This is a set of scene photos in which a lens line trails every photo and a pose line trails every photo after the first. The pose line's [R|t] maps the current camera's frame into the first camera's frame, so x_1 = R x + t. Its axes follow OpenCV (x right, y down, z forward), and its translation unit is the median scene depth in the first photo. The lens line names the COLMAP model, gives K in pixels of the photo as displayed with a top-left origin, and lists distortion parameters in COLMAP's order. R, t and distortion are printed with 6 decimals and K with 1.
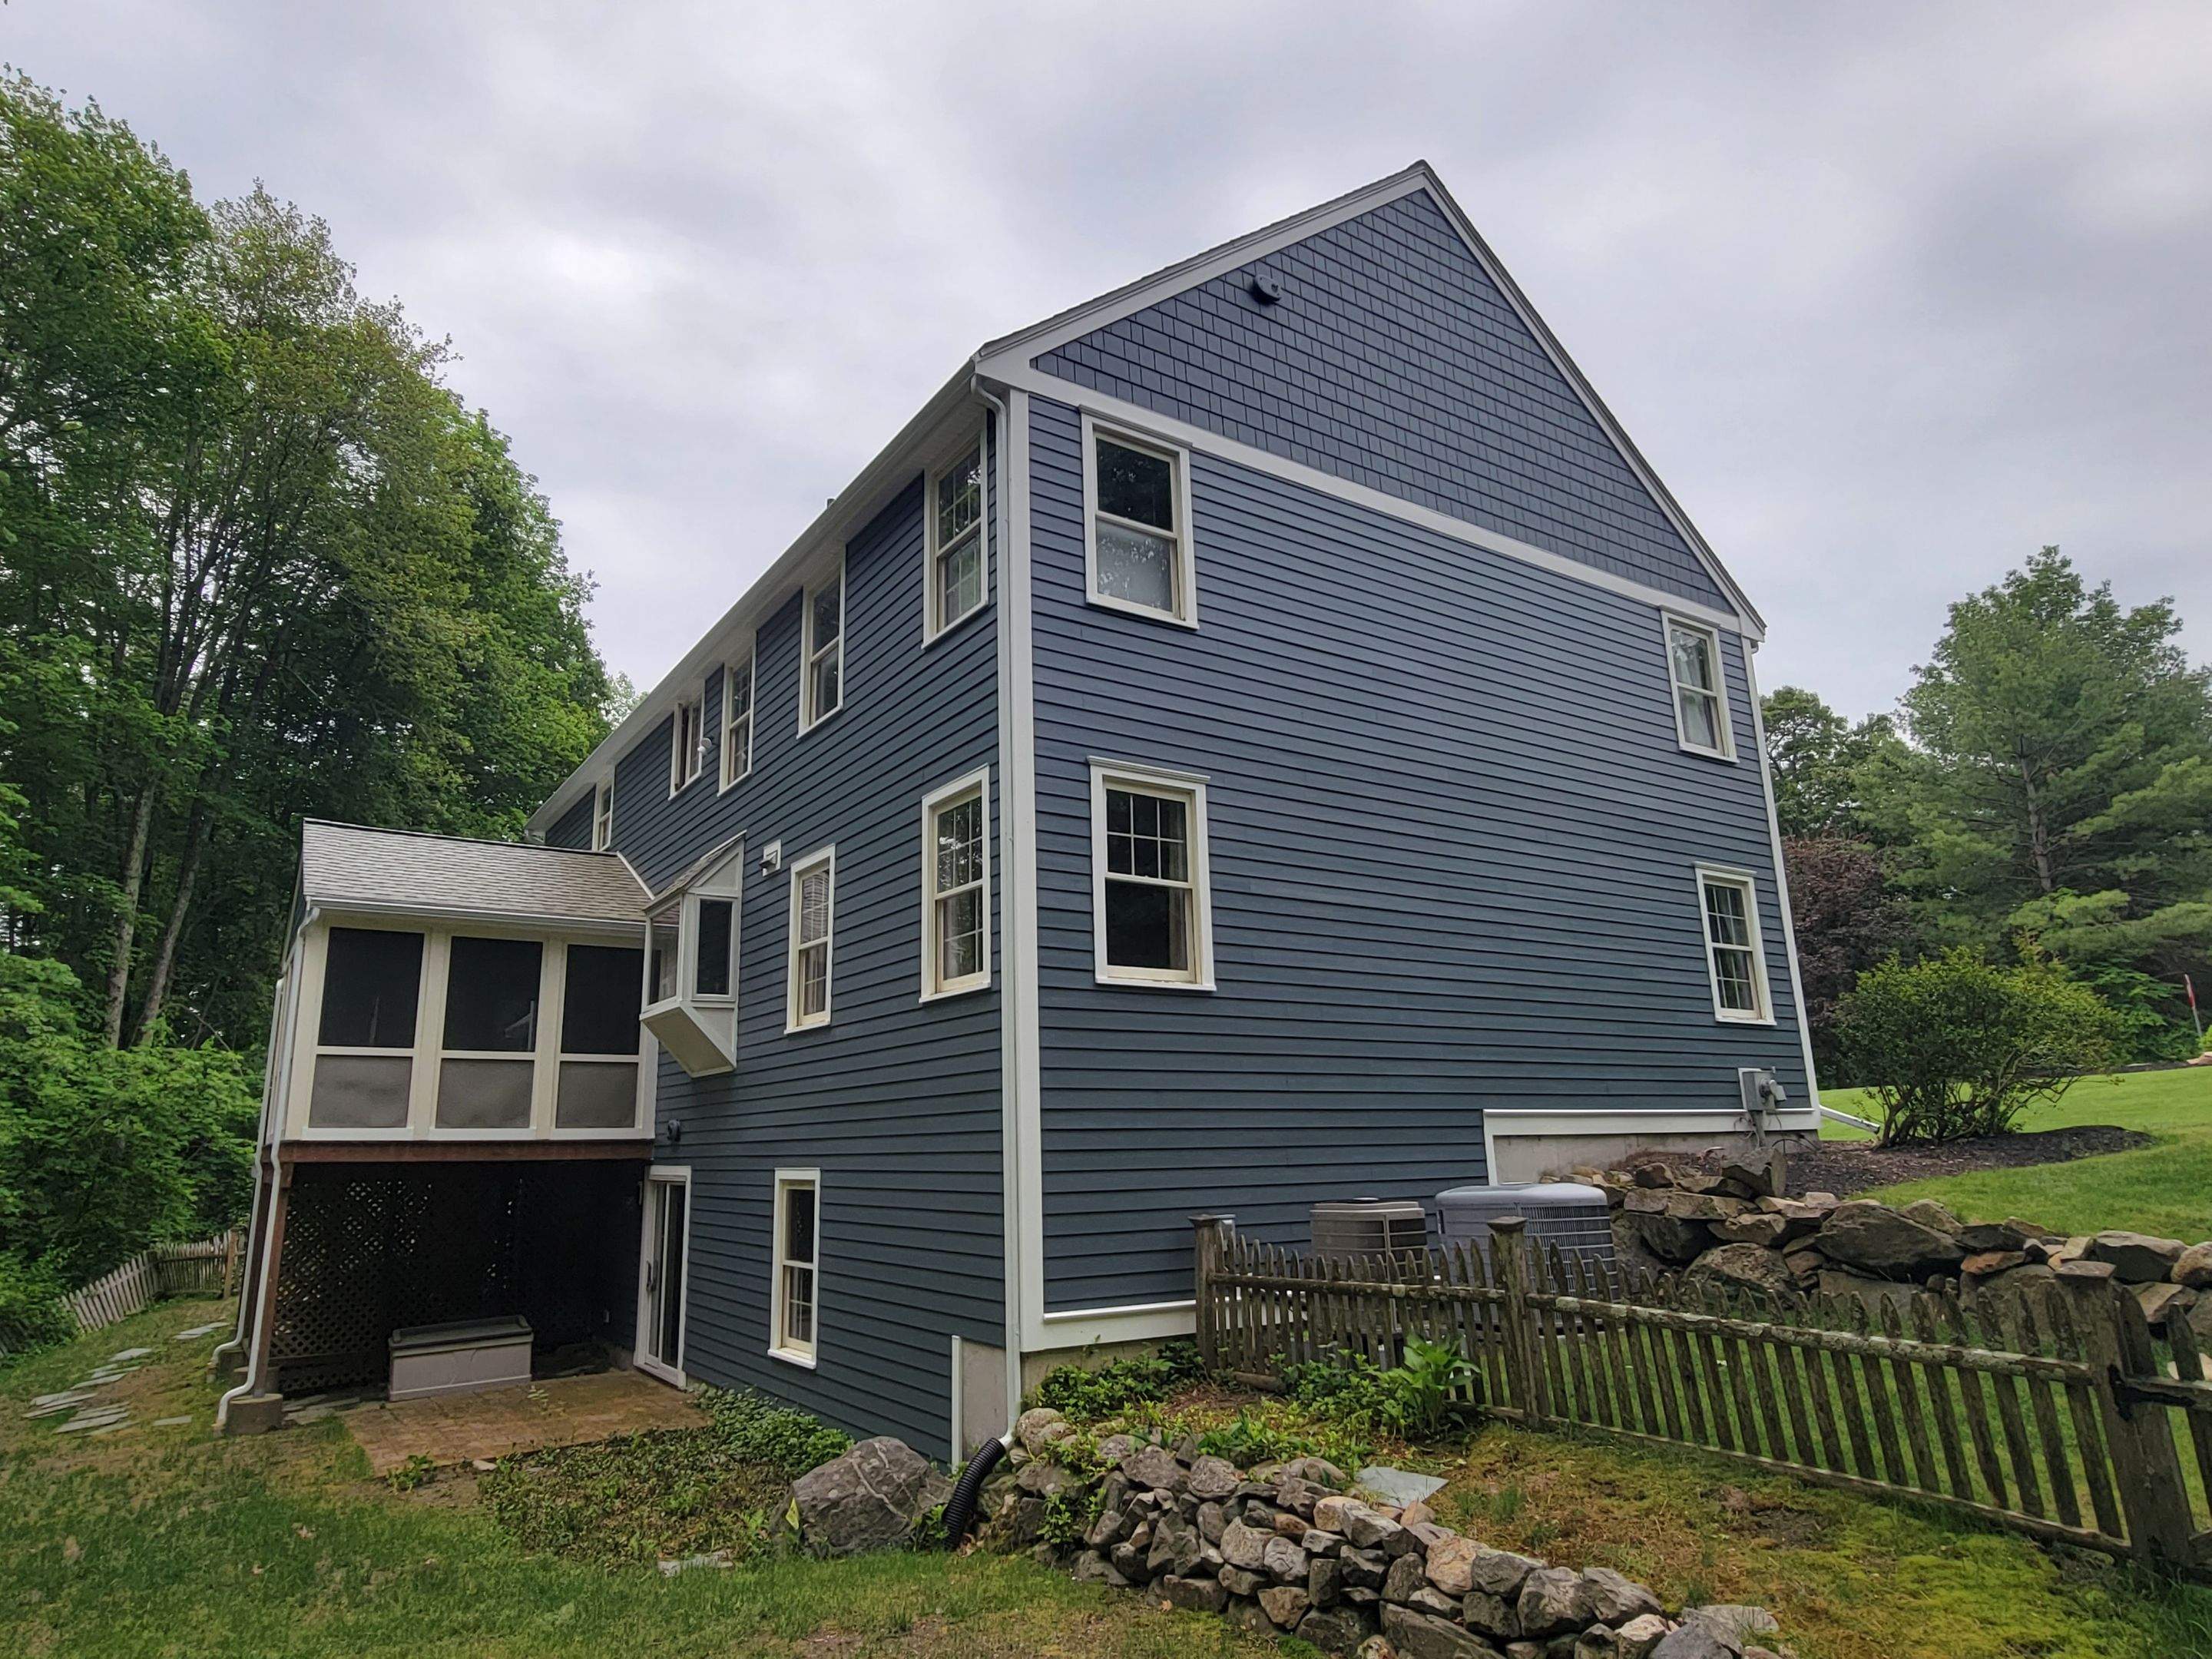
lens RADIAL K [[1289.0, 0, 1099.8], [0, 1289.0, 829.6], [0, 0, 1]] dist [-0.006367, 0.002320]
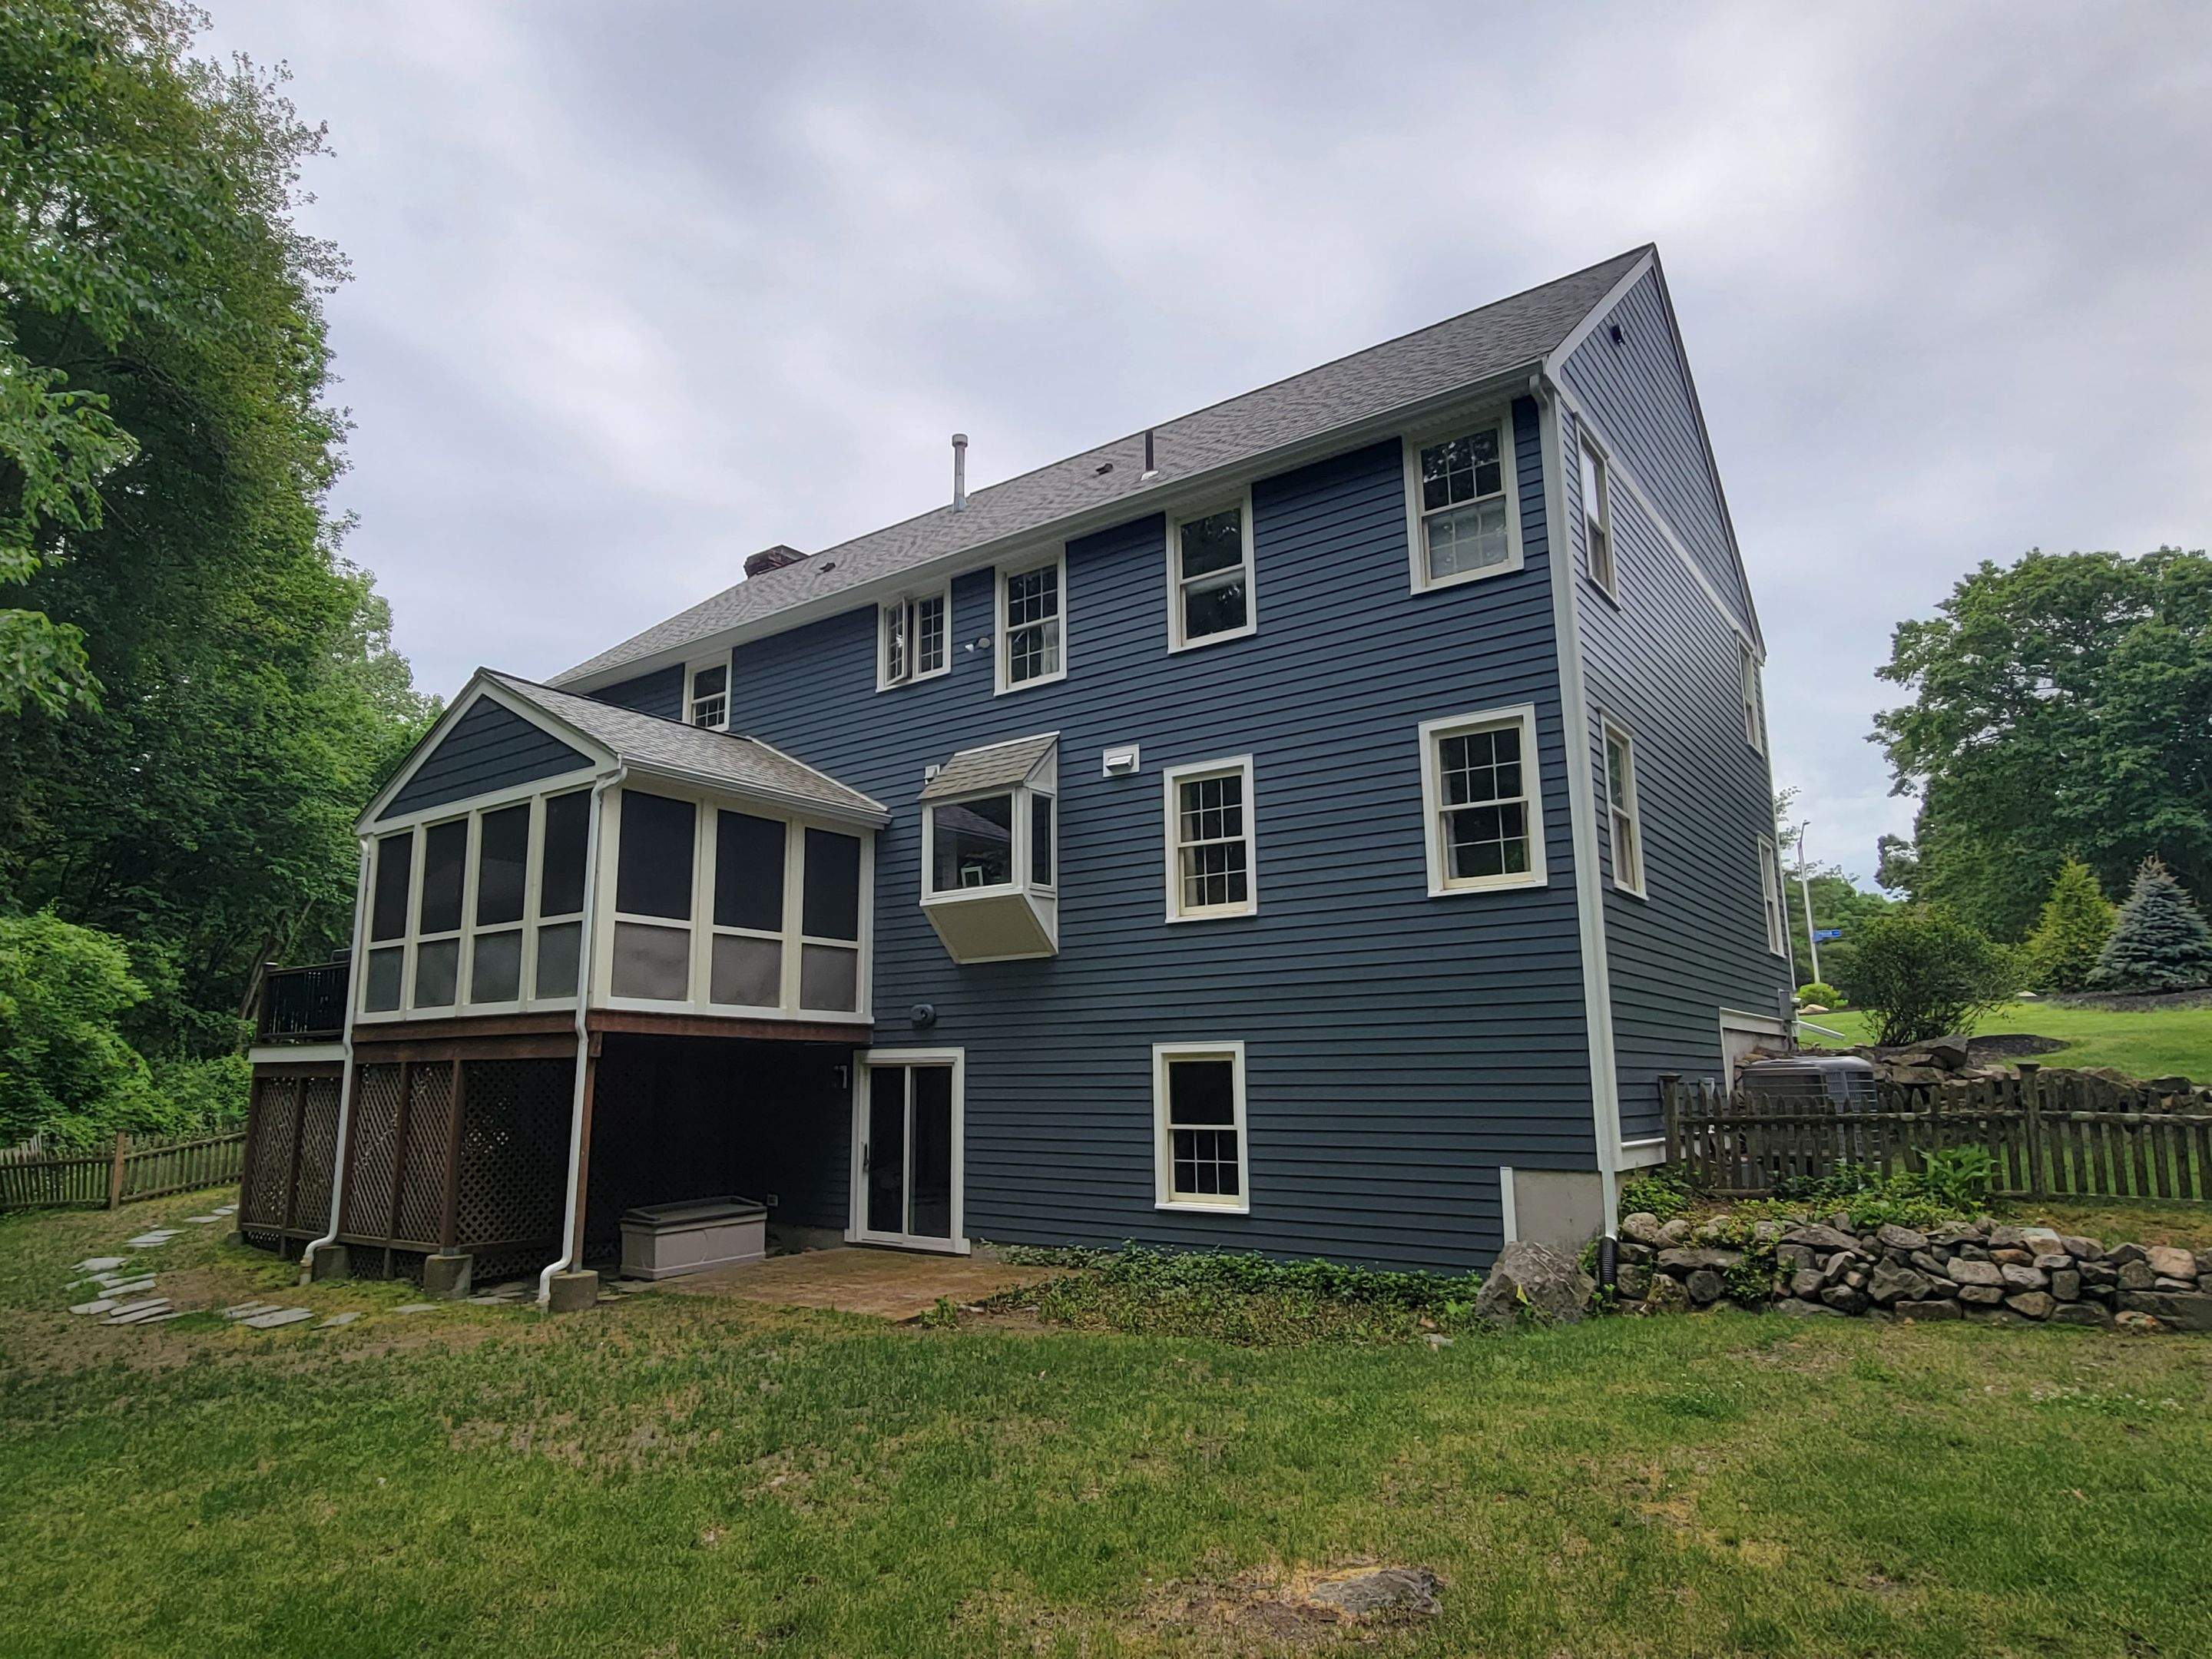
lens RADIAL K [[1289.0, 0, 1052.3], [0, 1289.0, 847.4], [0, 0, 1]] dist [-0.006367, 0.002320]
pose [[0.942122, 0.073804, 0.327047, -0.635741], [-0.091509, 0.995038, 0.039062, 0.055560], [-0.322542, -0.066729, 0.944200, 0.002139]]
